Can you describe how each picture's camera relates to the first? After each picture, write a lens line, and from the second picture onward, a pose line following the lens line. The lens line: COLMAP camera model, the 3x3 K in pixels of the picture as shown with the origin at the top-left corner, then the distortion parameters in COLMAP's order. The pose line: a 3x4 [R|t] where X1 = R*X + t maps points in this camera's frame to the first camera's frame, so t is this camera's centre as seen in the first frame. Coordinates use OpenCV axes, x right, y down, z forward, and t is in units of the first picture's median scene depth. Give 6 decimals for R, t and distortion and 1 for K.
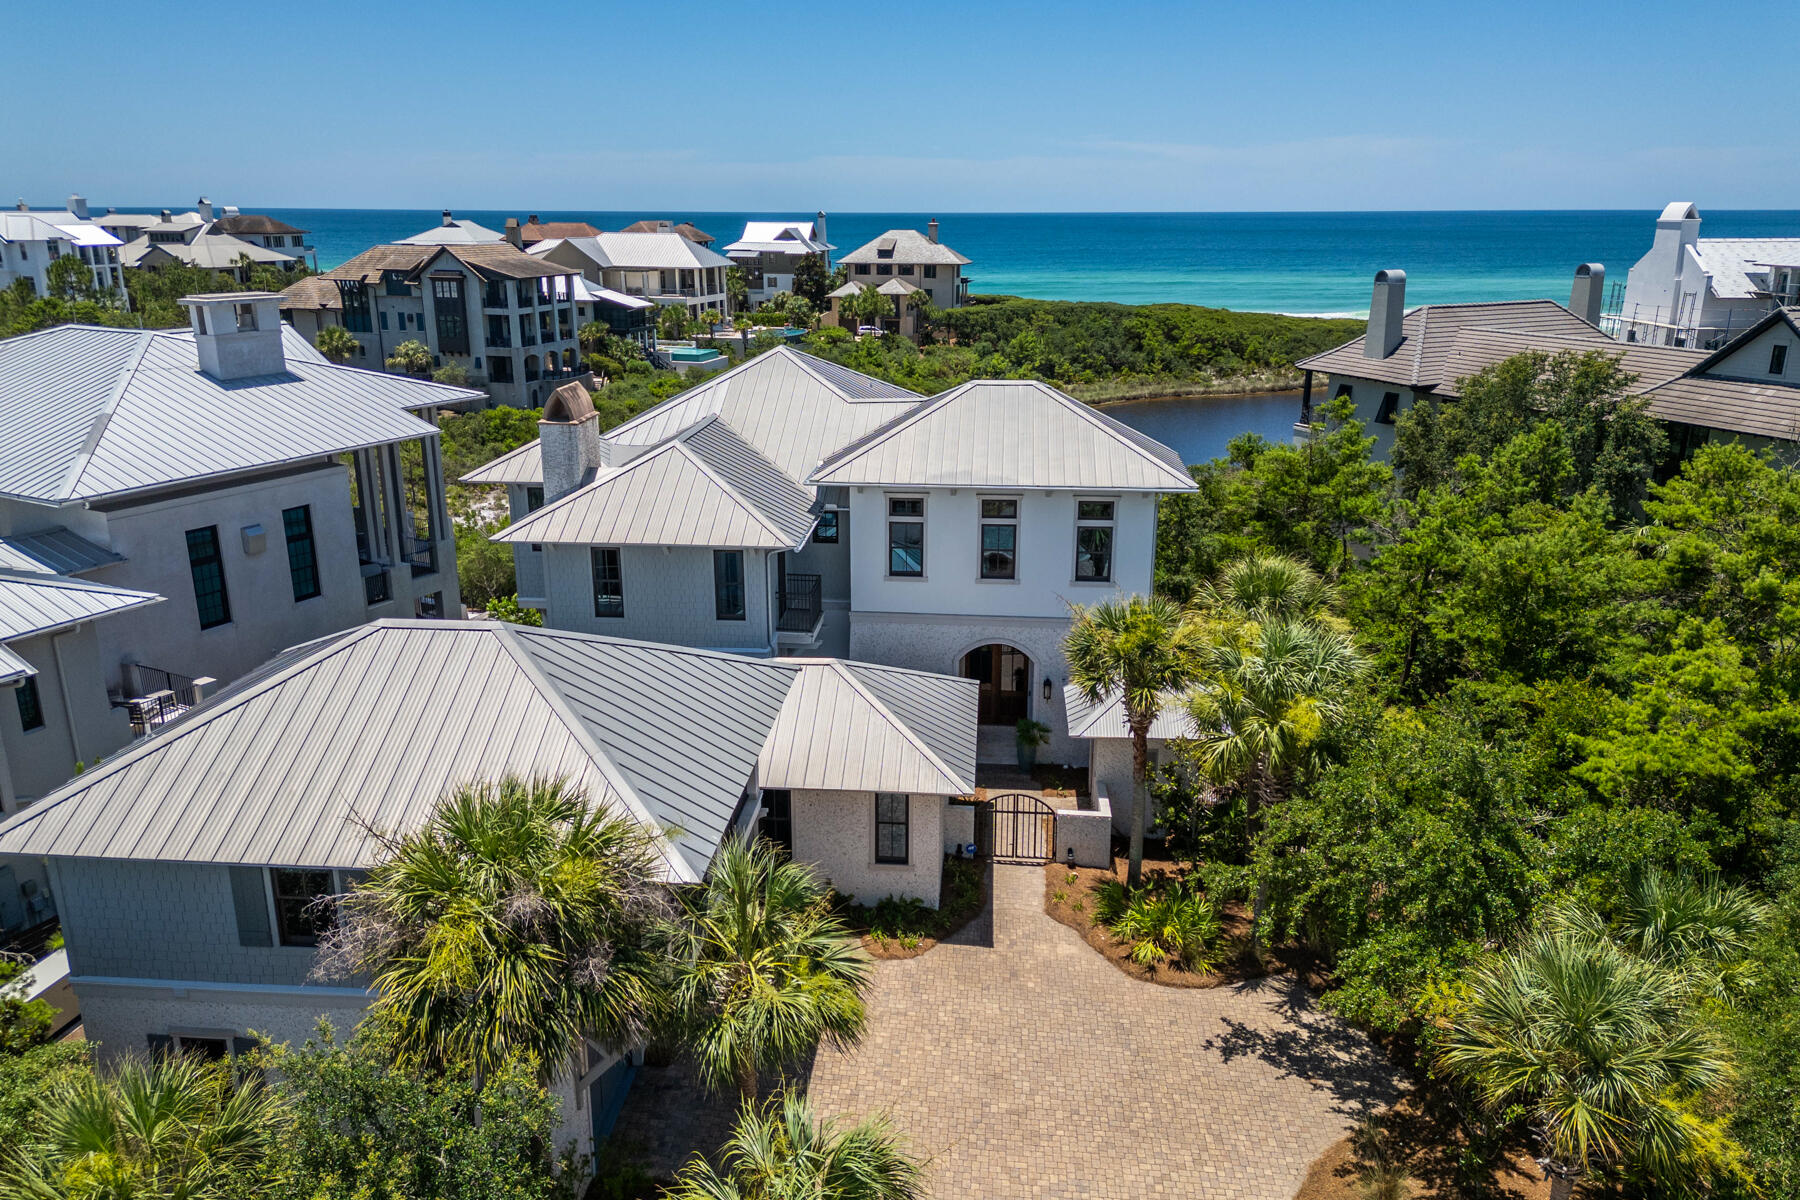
lens RADIAL K [[1249.3, 0, 900.0], [0, 1249.3, 600.0], [0, 0, 1]] dist [0.075101, -0.093918]
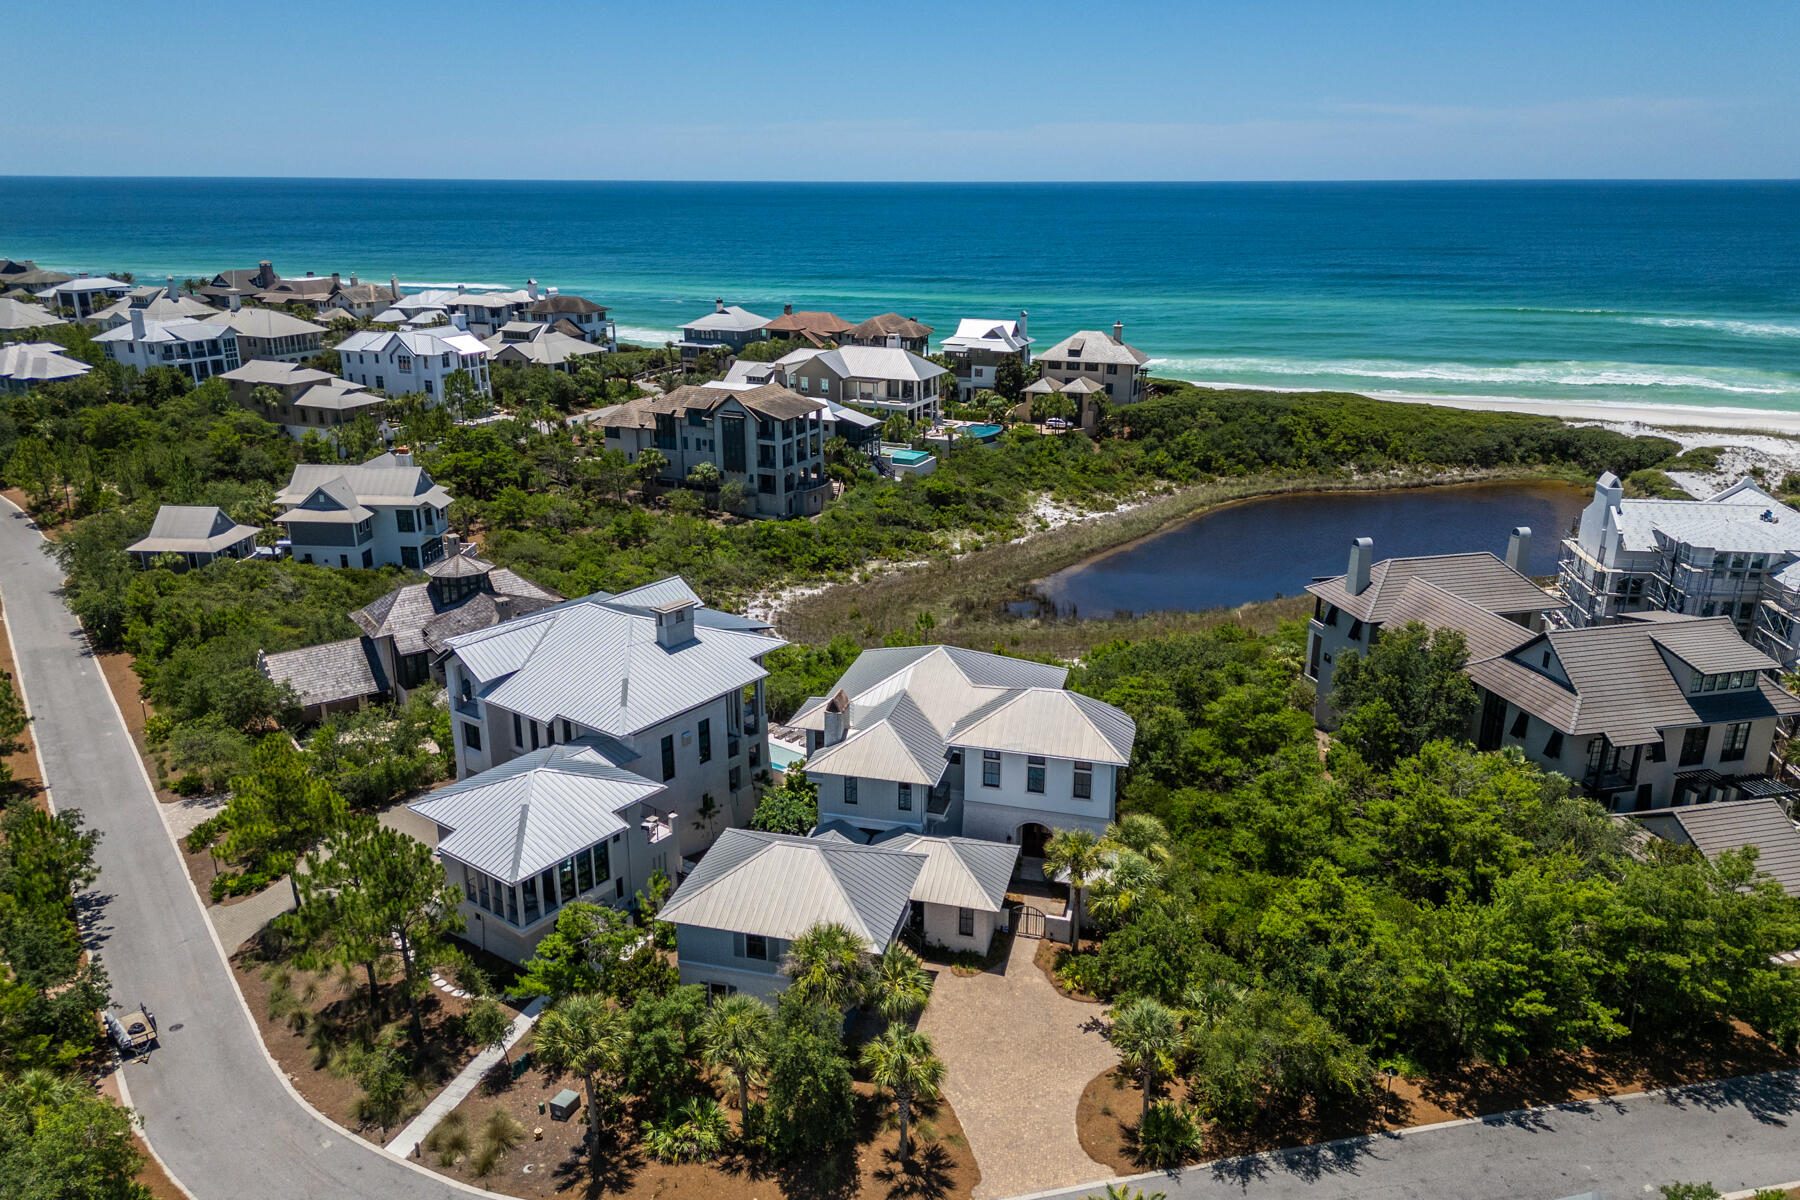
lens RADIAL K [[1249.3, 0, 900.0], [0, 1249.3, 600.0], [0, 0, 1]] dist [0.075101, -0.093918]
pose [[0.984706, 0.052786, -0.166034, 0.051307], [-0.047949, 0.998304, 0.033008, -0.109122], [0.167494, -0.024542, 0.985568, -0.295042]]
